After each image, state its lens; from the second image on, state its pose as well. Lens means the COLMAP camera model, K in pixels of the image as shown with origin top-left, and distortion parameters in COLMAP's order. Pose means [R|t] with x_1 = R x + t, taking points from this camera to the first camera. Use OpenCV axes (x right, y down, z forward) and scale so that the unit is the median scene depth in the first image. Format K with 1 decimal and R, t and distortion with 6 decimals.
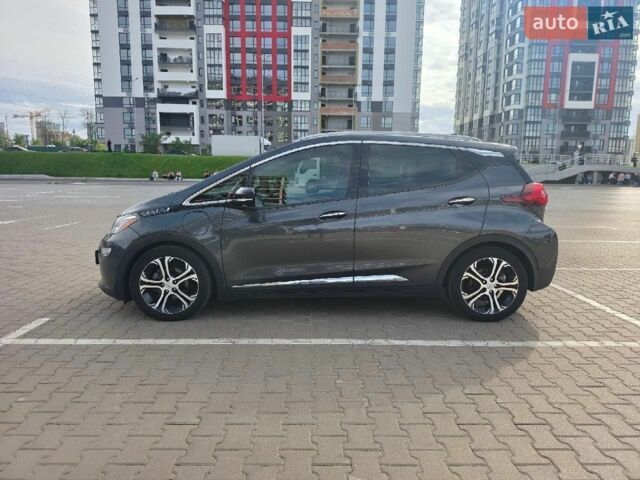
lens RADIAL K [[438.3, 0, 317.8], [0, 438.3, 238.8], [0, 0, 1]] dist [0.030824, -0.045660]
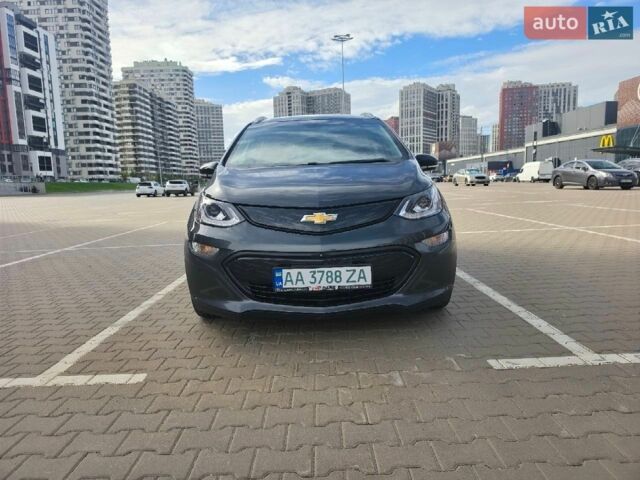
lens RADIAL K [[438.3, 0, 317.8], [0, 438.3, 238.8], [0, 0, 1]] dist [0.030824, -0.045660]
pose [[0.014046, -0.136864, 0.990490, -0.052267], [0.177039, 0.975278, 0.132251, -0.004389], [-0.984104, 0.173498, 0.037929, 0.051902]]
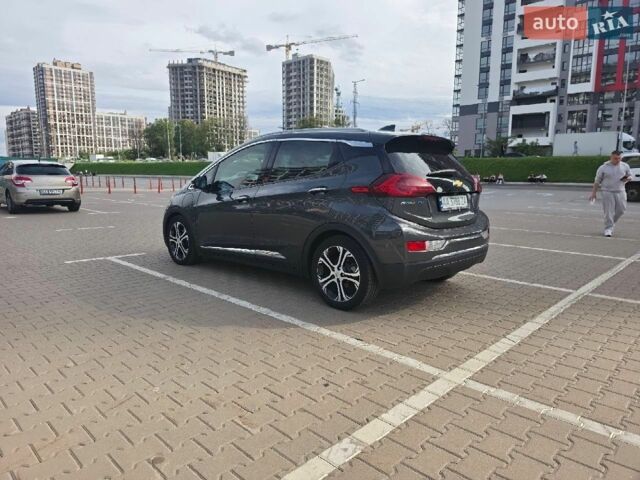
lens RADIAL K [[438.3, 0, 317.8], [0, 438.3, 238.8], [0, 0, 1]] dist [0.030824, -0.045660]
pose [[0.707744, 0.095992, -0.699917, 0.047162], [-0.102783, 0.994175, 0.032416, -0.000100], [0.698952, 0.048997, 0.713488, 0.010401]]
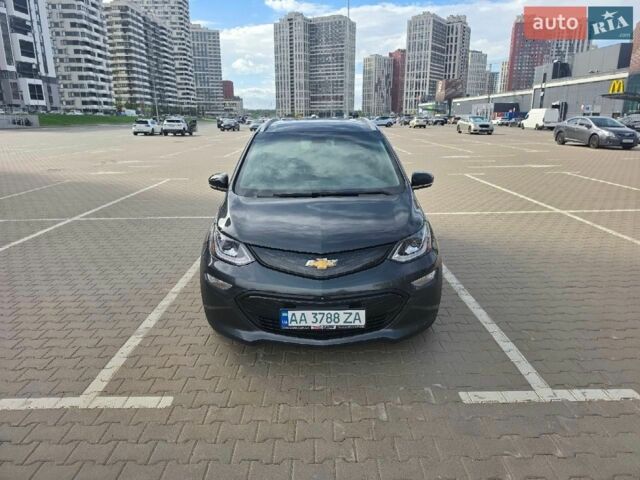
lens RADIAL K [[442.2, 0, 321.2], [0, 442.2, 236.2], [0, 0, 1]] dist [-0.006085, 0.001887]
pose [[0.008972, -0.271324, 0.962446, -0.054708], [0.150751, 0.951852, 0.266932, -0.013542], [-0.988531, 0.142695, 0.049442, 0.050629]]
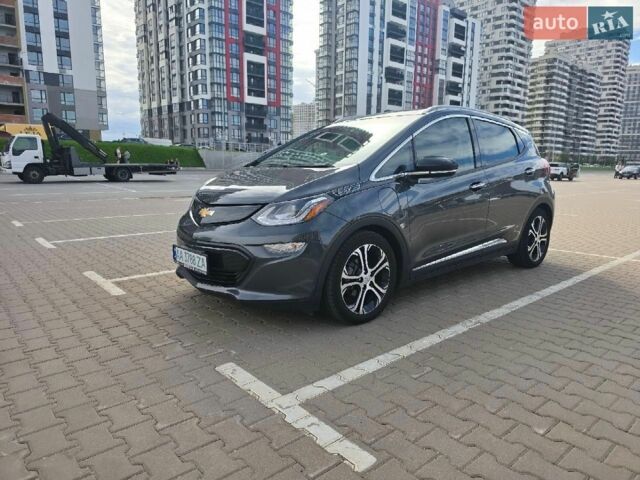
lens RADIAL K [[438.8, 0, 320.0], [0, 438.8, 240.0], [0, 0, 1]] dist [0.028827, -0.037647]
pose [[0.767406, -0.105557, 0.632412, -0.039546], [0.085985, 0.994388, 0.061635, -0.001053], [-0.635369, 0.007079, 0.772176, 0.018478]]
